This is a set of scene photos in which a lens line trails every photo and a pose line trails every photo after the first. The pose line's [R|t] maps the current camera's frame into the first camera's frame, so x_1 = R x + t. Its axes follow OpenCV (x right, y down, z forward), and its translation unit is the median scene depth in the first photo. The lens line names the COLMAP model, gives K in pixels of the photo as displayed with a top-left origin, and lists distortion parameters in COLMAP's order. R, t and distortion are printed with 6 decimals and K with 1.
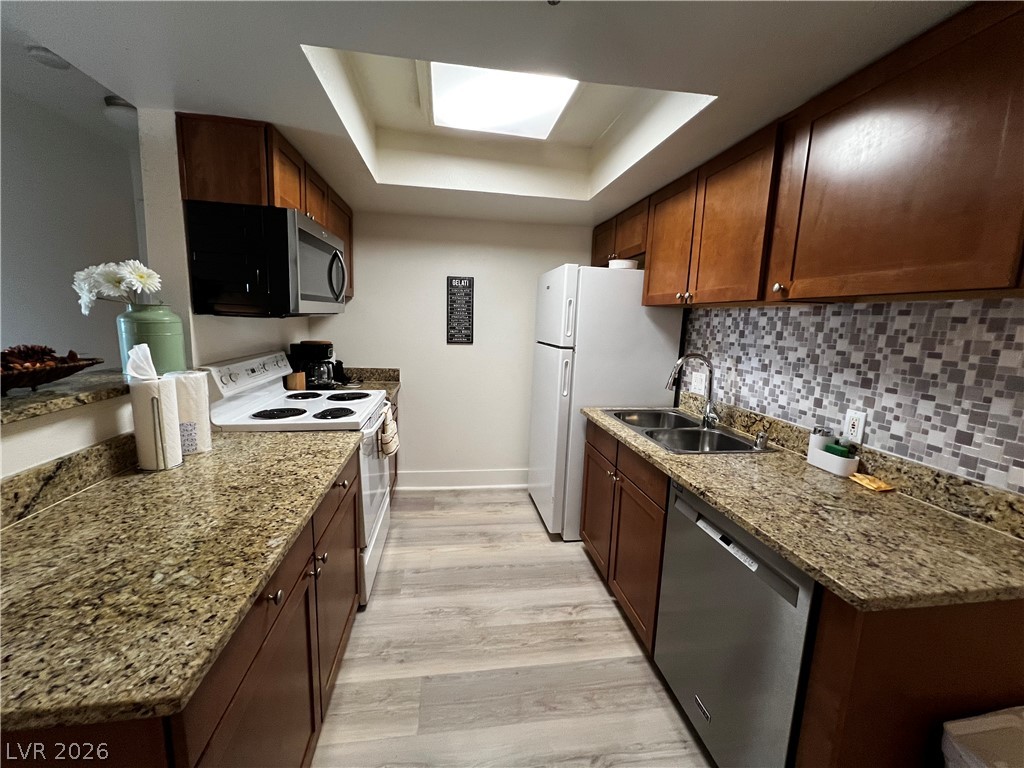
lens RADIAL K [[409.3, 0, 508.2], [0, 409.3, 382.7], [0, 0, 1]] dist [-0.002466, 0.000339]
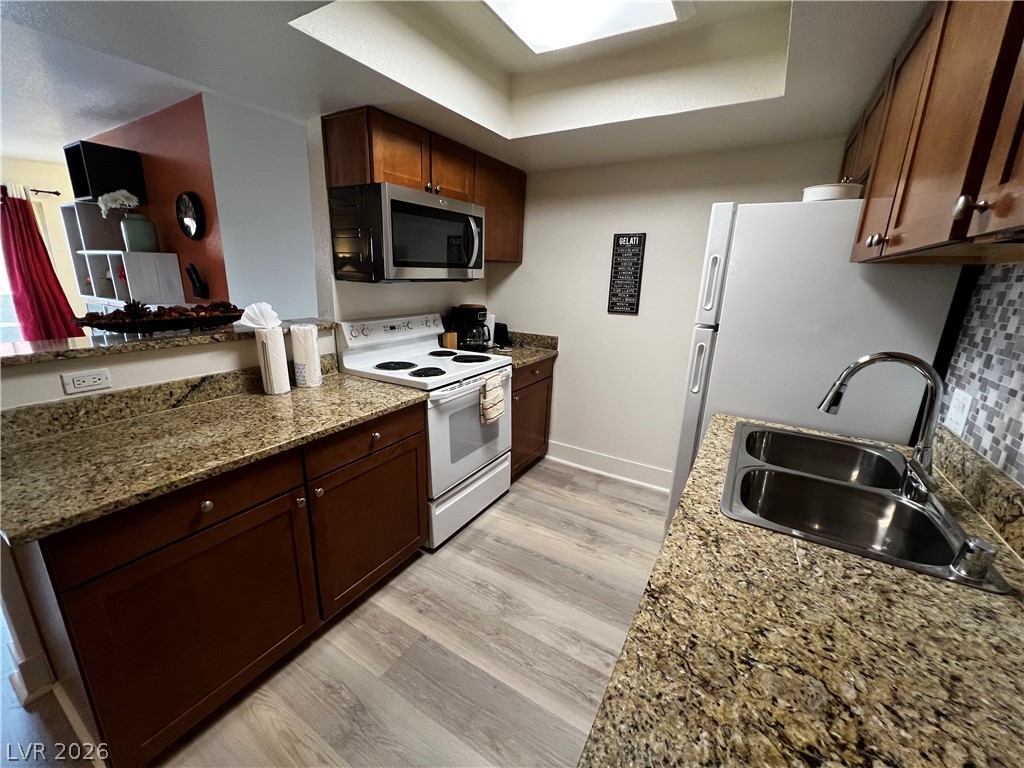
lens RADIAL K [[409.3, 0, 508.2], [0, 409.3, 382.7], [0, 0, 1]] dist [-0.002466, 0.000339]
pose [[0.768540, 0.151761, -0.621542, 0.514300], [-0.100420, 0.988033, 0.117078, -0.056668], [0.631872, -0.027564, 0.774582, 0.354271]]
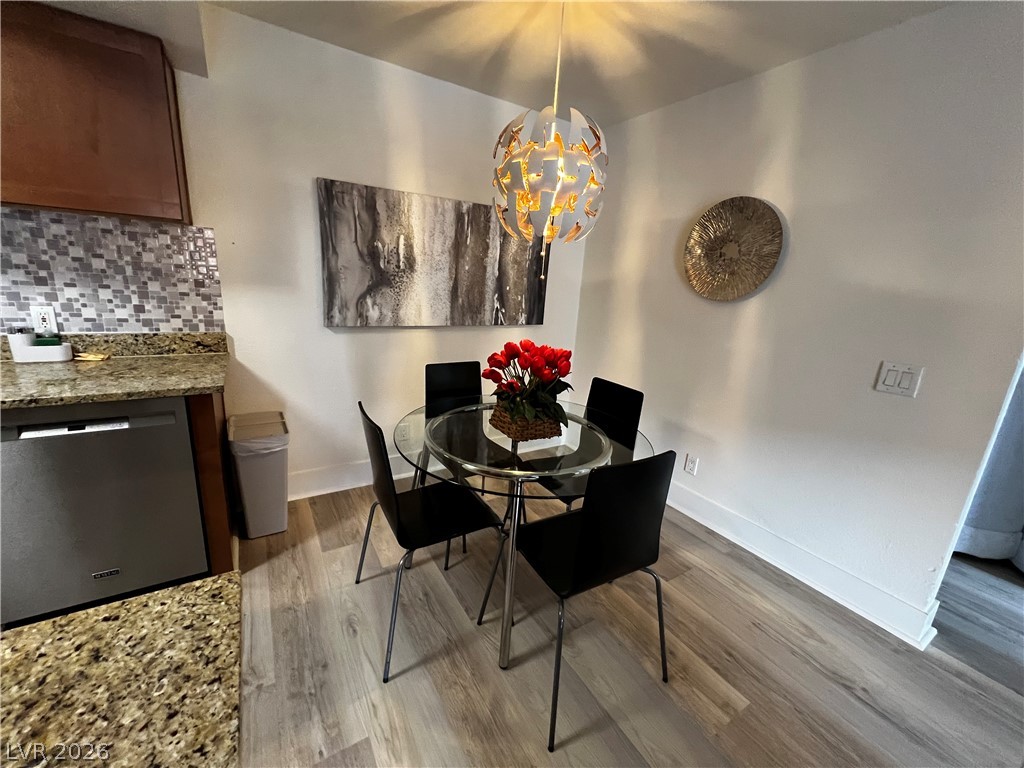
lens RADIAL K [[409.3, 0, 508.2], [0, 409.3, 382.7], [0, 0, 1]] dist [-0.002466, 0.000339]
pose [[-0.393720, -0.289007, 0.872617, -0.698244], [0.062408, 0.938696, 0.339050, -0.035217], [-0.917110, 0.187949, -0.351547, 0.209296]]
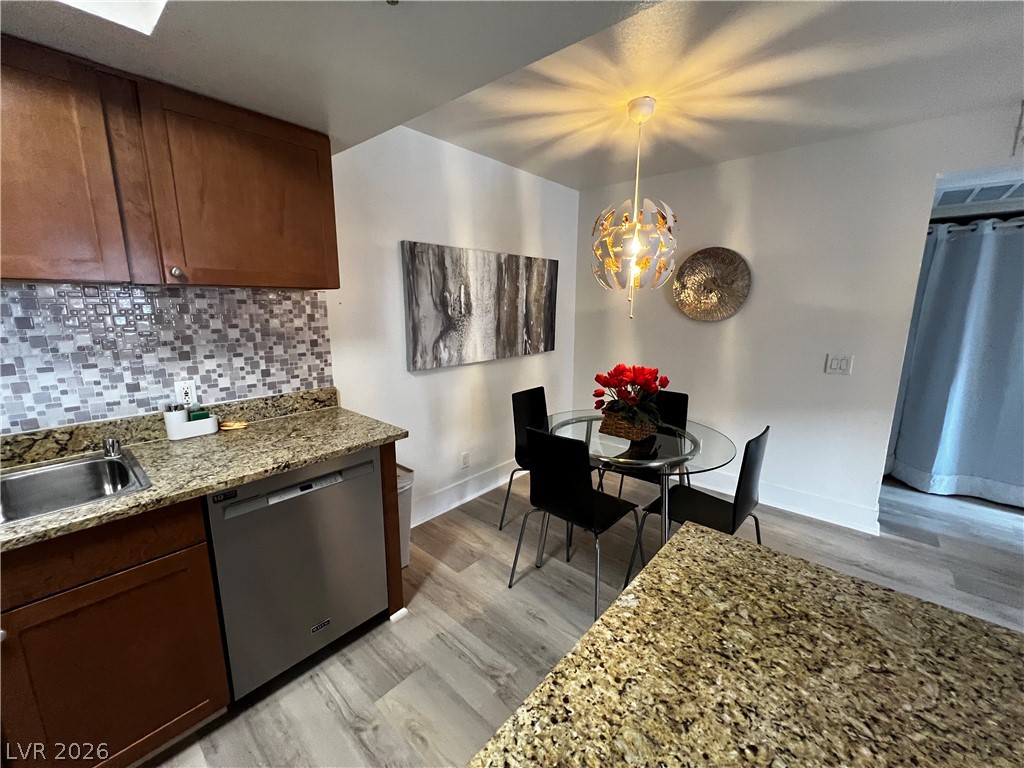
lens RADIAL K [[409.3, 0, 508.2], [0, 409.3, 382.7], [0, 0, 1]] dist [-0.002466, 0.000339]
pose [[-0.641556, -0.180552, 0.745525, -0.555926], [0.093174, 0.946366, 0.309372, -0.183815], [-0.761397, 0.267943, -0.590323, 0.911228]]
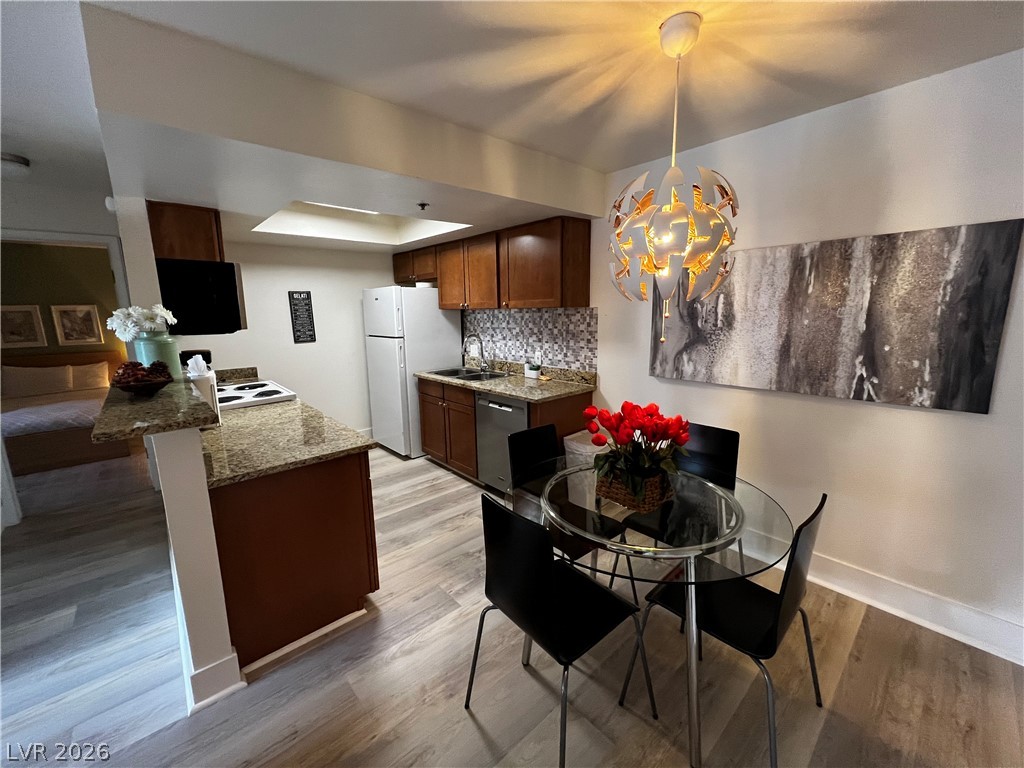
lens RADIAL K [[409.3, 0, 508.2], [0, 409.3, 382.7], [0, 0, 1]] dist [-0.002466, 0.000339]
pose [[0.835731, -0.145027, 0.529643, -0.579107], [0.129738, 0.989337, 0.066185, 0.061075], [-0.533593, 0.013402, 0.845635, -0.906187]]
